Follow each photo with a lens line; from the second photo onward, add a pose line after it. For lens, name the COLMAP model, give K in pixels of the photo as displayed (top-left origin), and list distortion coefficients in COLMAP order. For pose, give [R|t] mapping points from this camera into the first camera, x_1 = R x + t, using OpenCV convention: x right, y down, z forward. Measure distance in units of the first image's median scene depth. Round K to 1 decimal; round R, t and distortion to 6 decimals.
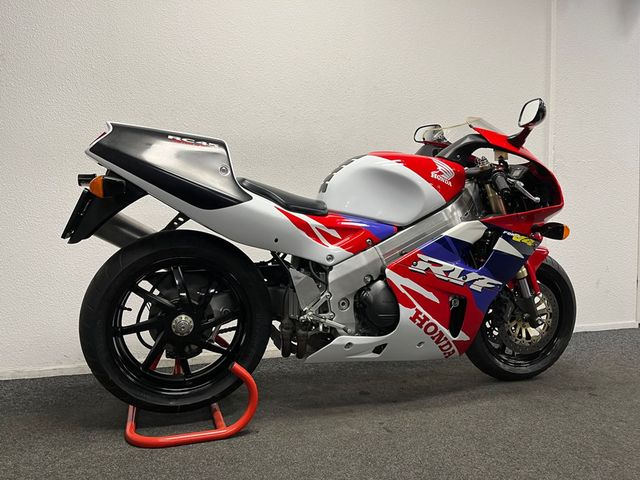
lens RADIAL K [[484.9, 0, 318.7], [0, 484.9, 248.4], [0, 0, 1]] dist [0.050372, -0.000422]
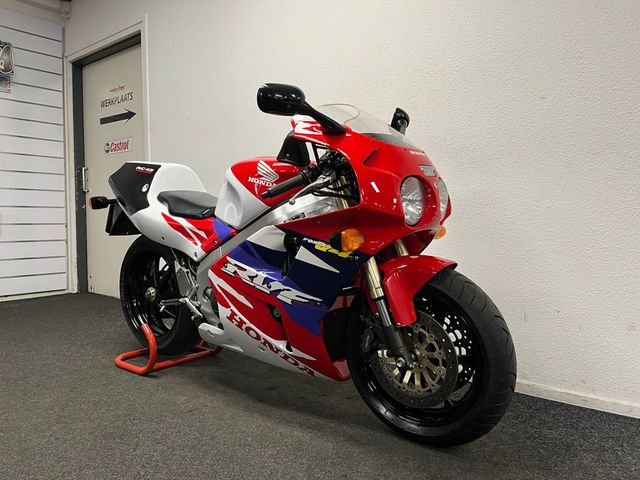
lens RADIAL K [[490.7, 0, 320.0], [0, 490.7, 240.4], [0, 0, 1]] dist [0.054489, -0.000259]
pose [[0.540786, 0.040312, -0.840194, 1.193419], [-0.043721, 0.998848, 0.019783, -0.052748], [0.840023, 0.026036, 0.541925, 0.592212]]
